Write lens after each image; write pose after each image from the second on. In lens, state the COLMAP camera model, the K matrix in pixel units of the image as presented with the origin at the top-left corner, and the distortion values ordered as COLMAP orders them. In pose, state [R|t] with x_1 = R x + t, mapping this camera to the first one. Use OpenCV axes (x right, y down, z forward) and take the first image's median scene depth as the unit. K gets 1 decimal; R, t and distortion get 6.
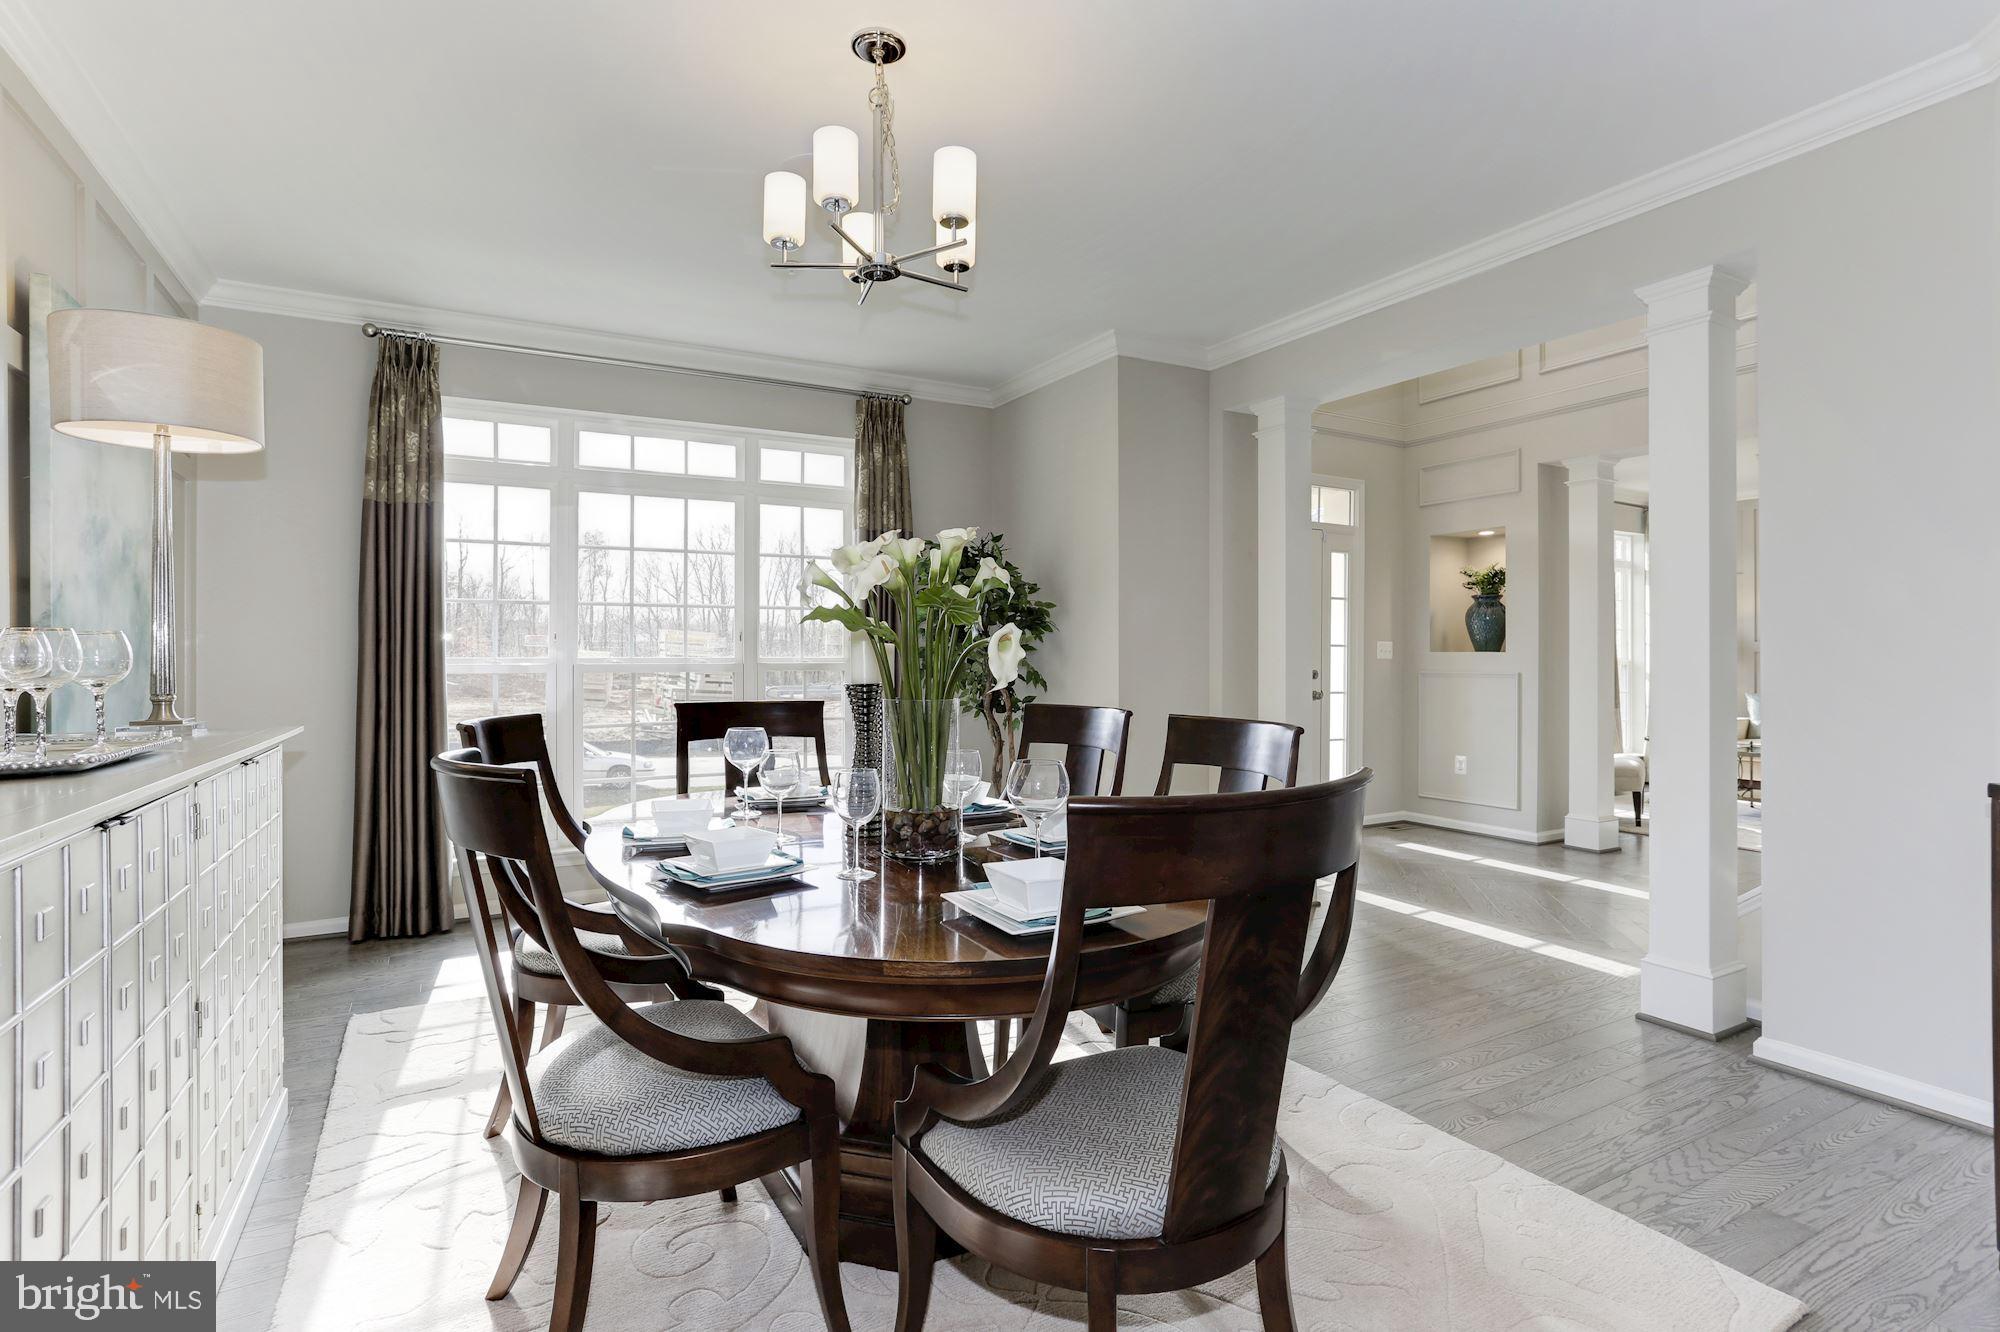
lens RADIAL K [[983.8, 0, 999.6], [0, 983.8, 660.4], [0, 0, 1]] dist [-0.019048, 0.003169]
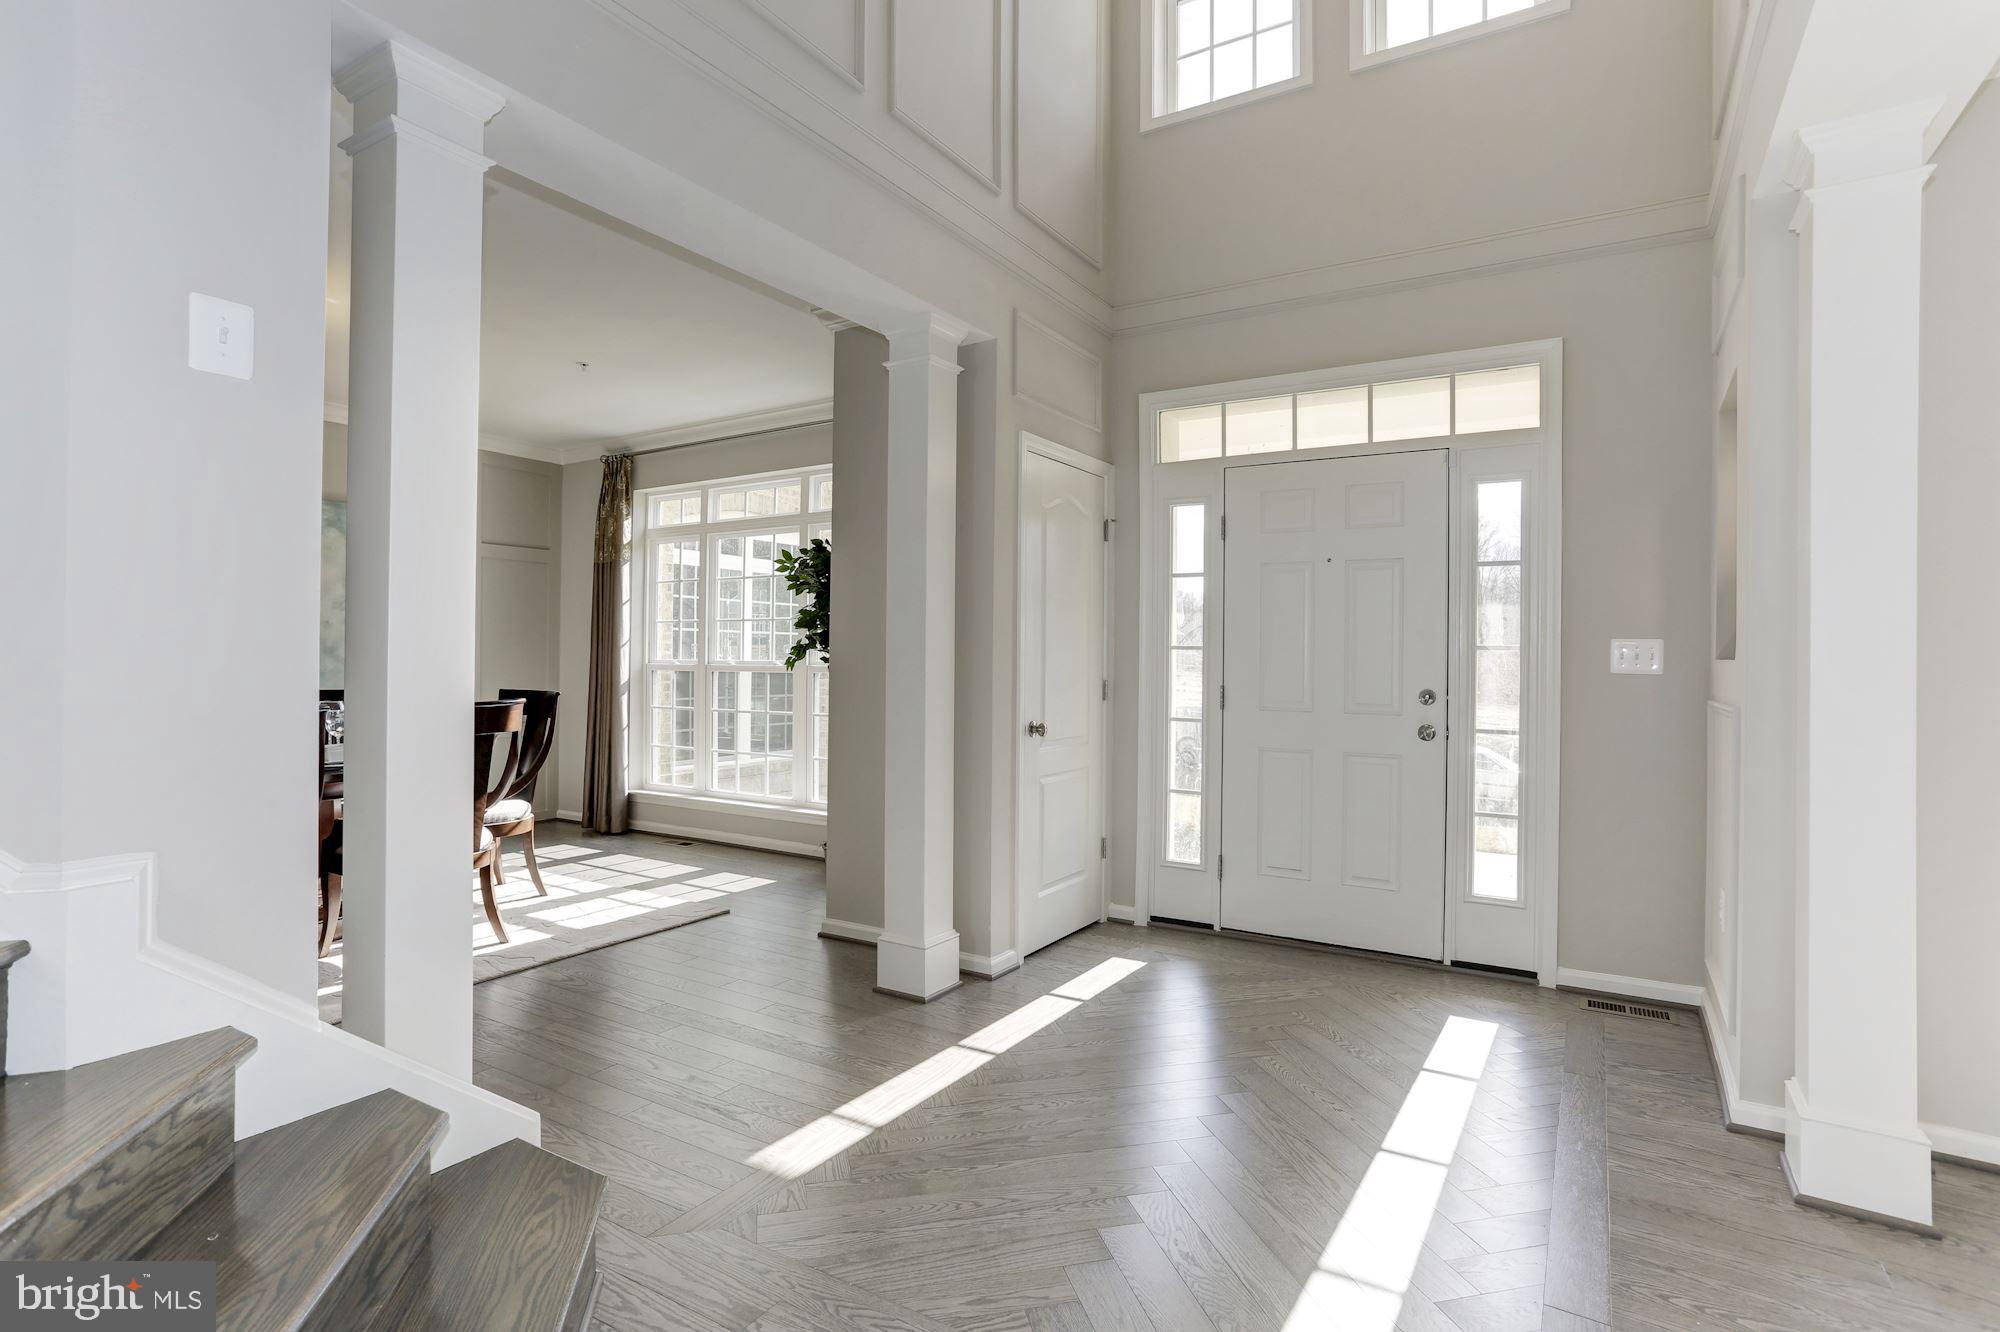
lens RADIAL K [[983.8, 0, 1001.3], [0, 983.8, 660.9], [0, 0, 1]] dist [-0.019048, 0.003169]
pose [[0.496054, 0.007962, -0.868255, 1.025383], [-0.009040, 0.999951, 0.004005, -0.011170], [0.868244, 0.005863, 0.496102, 0.691581]]
